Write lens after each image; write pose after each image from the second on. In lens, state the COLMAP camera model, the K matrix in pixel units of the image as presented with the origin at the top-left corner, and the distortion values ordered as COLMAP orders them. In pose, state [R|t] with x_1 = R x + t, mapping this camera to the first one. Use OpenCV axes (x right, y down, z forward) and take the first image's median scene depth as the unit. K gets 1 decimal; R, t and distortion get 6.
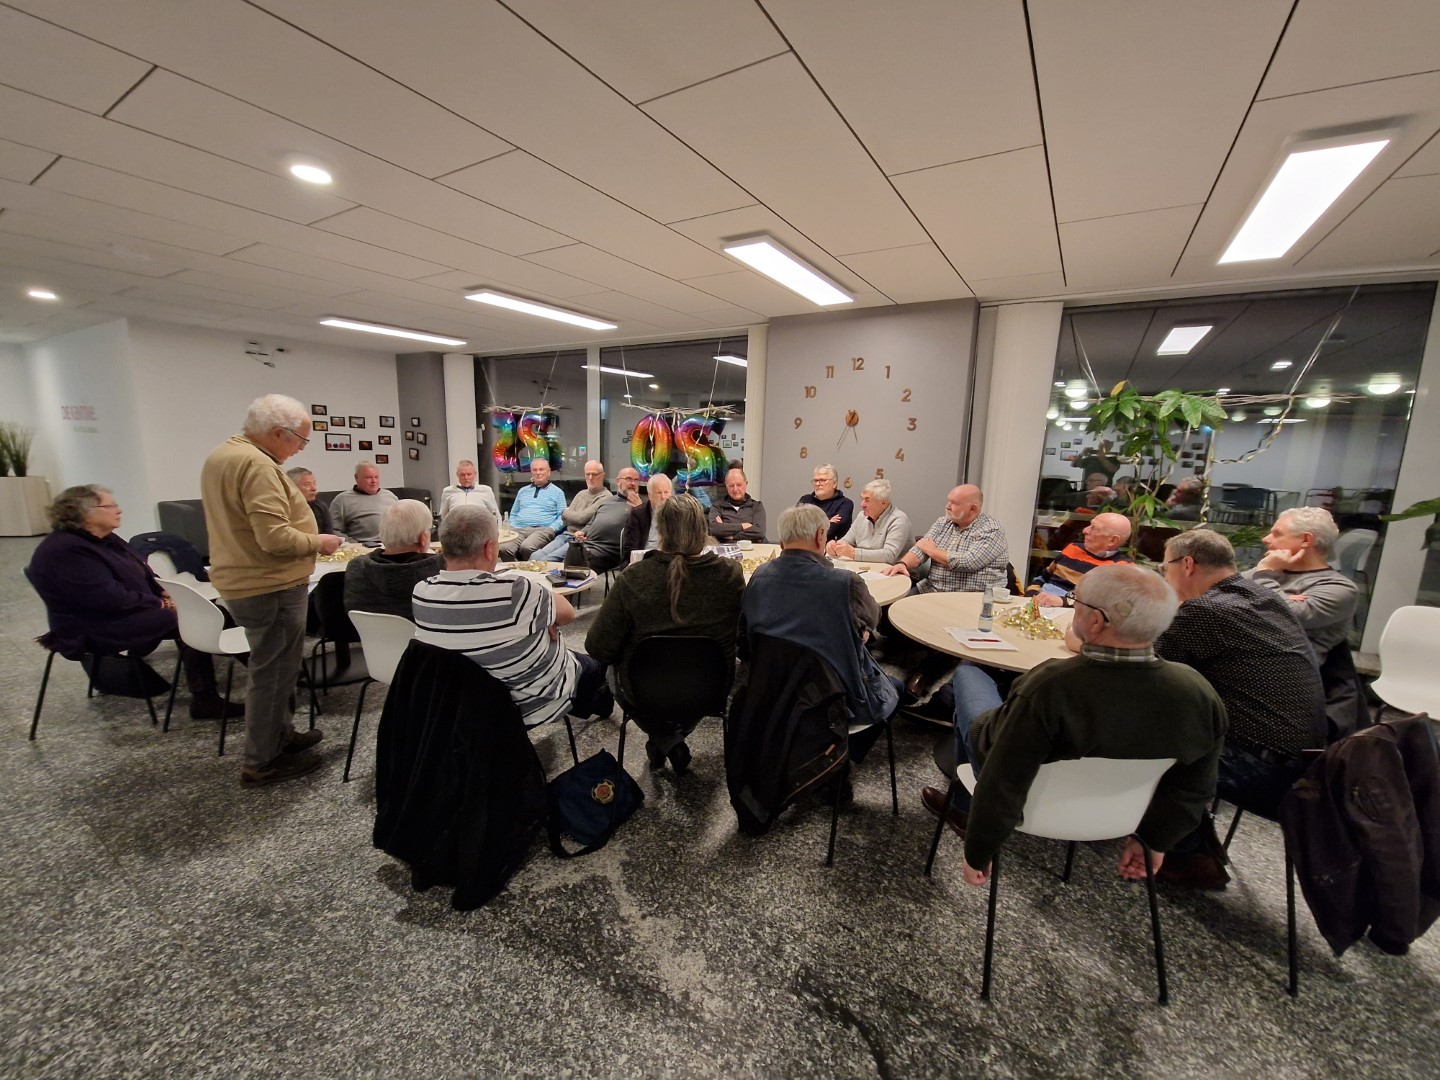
lens RADIAL K [[584.3, 0, 710.8], [0, 584.3, 542.3], [0, 0, 1]] dist [0.004048, -0.005847]
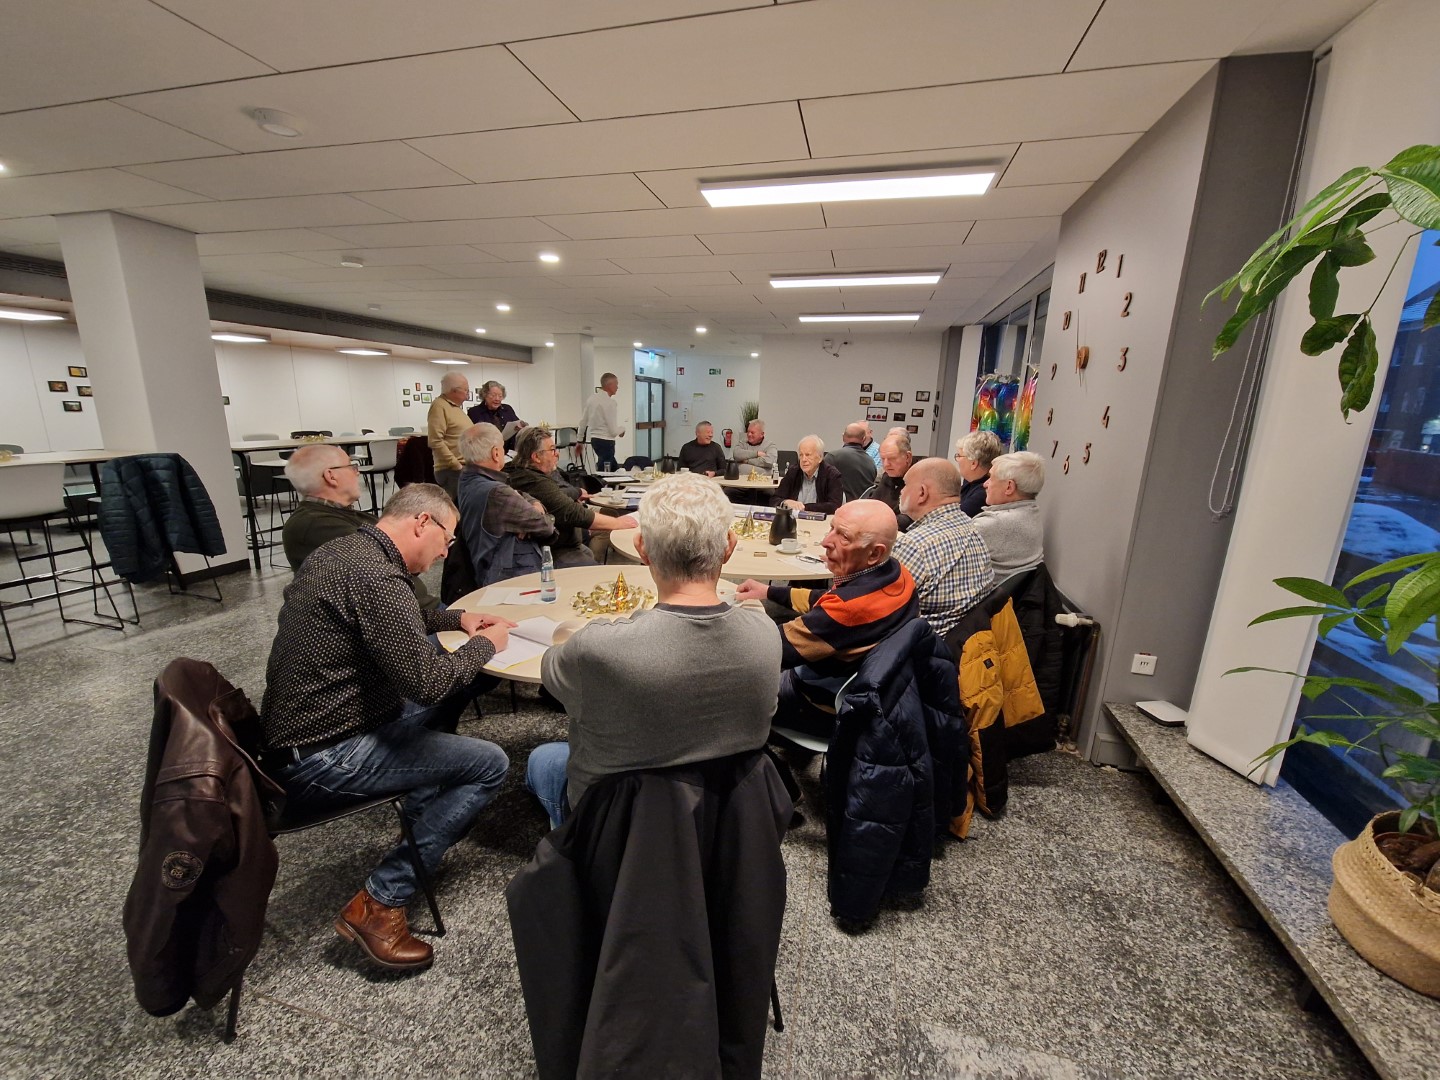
lens RADIAL K [[584.3, 0, 708.1], [0, 584.3, 546.9], [0, 0, 1]] dist [0.004048, -0.005847]
pose [[0.301892, 0.206580, -0.930691, 0.634113], [-0.176437, 0.971483, 0.158402, -0.045212], [0.936873, 0.116388, 0.329731, 0.415100]]
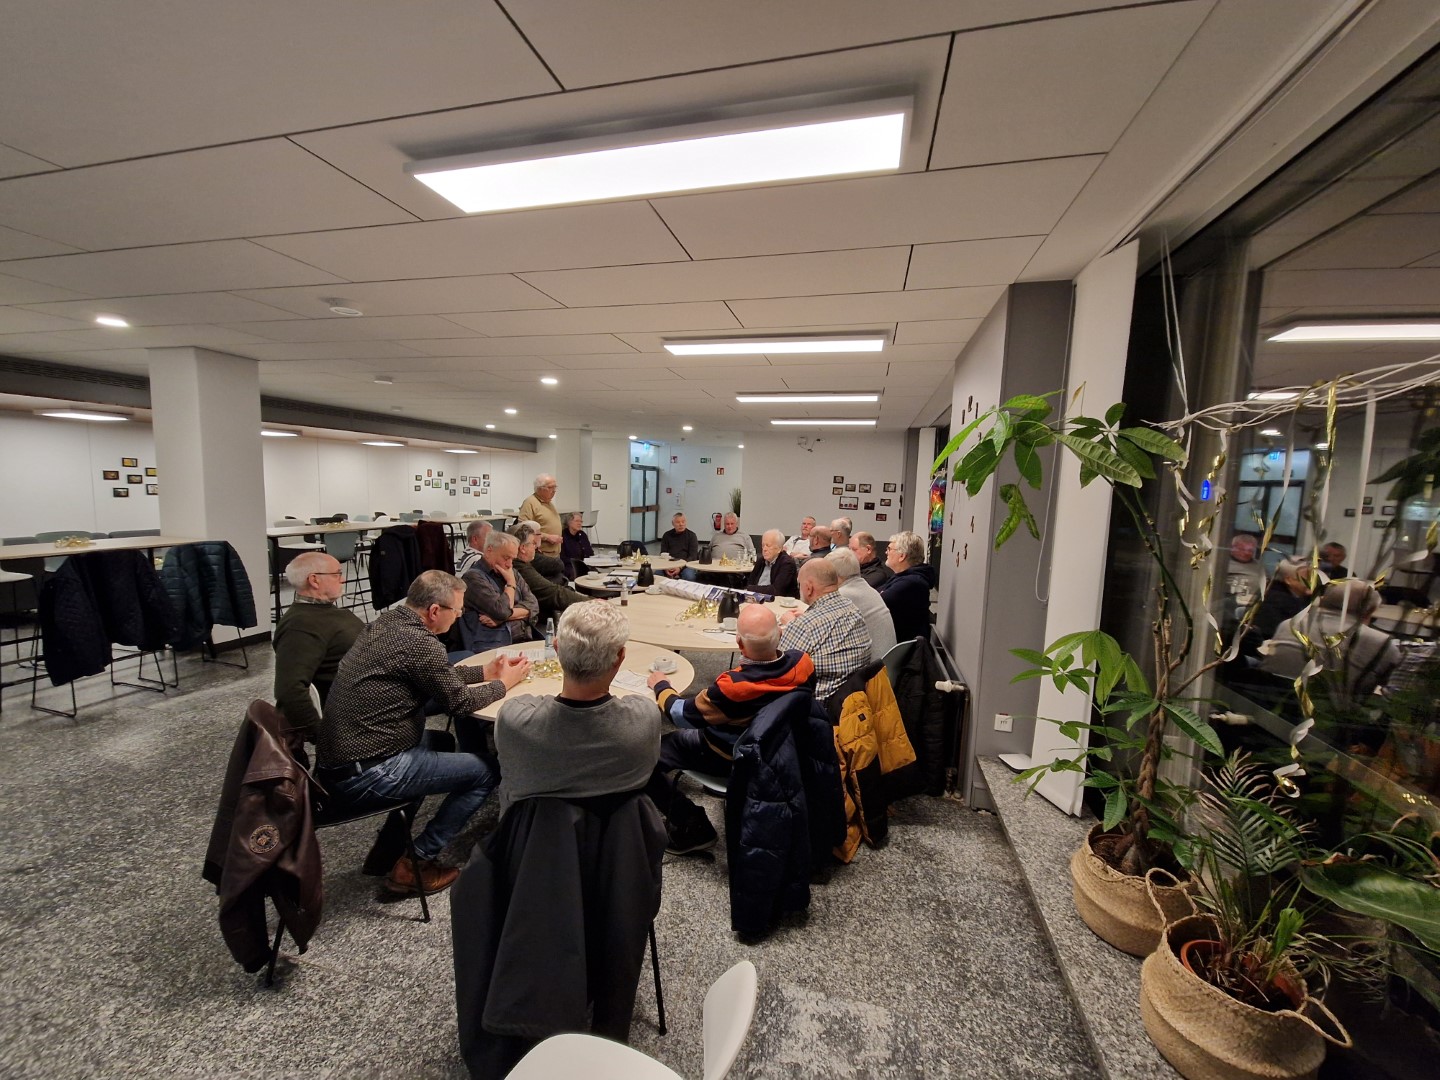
lens RADIAL K [[584.3, 0, 705.9], [0, 584.3, 546.5], [0, 0, 1]] dist [0.004048, -0.005847]
pose [[0.296183, 0.083749, -0.951453, 0.760775], [-0.184640, 0.982378, 0.028993, -0.073057], [0.937115, 0.167089, 0.306427, 0.422183]]
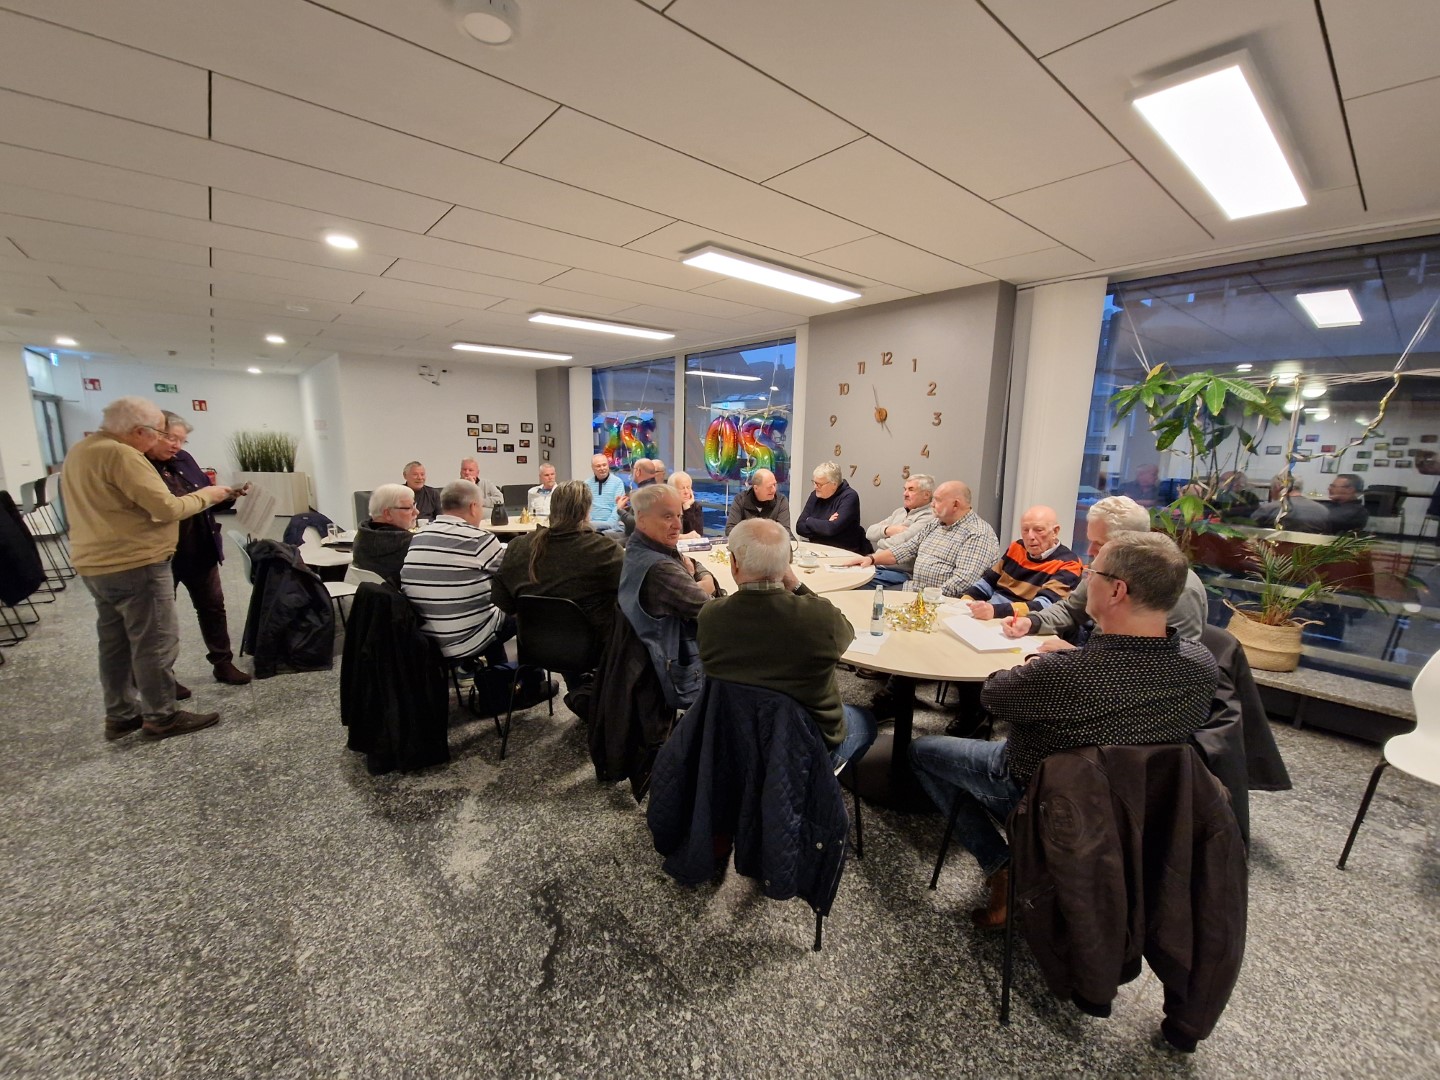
lens RADIAL K [[584.3, 0, 713.2], [0, 584.3, 546.9], [0, 0, 1]] dist [0.004048, -0.005847]
pose [[0.953595, 0.042221, -0.298118, 0.242552], [-0.041279, 0.999103, 0.009460, 0.009124], [0.298250, 0.003285, 0.954482, -0.010987]]
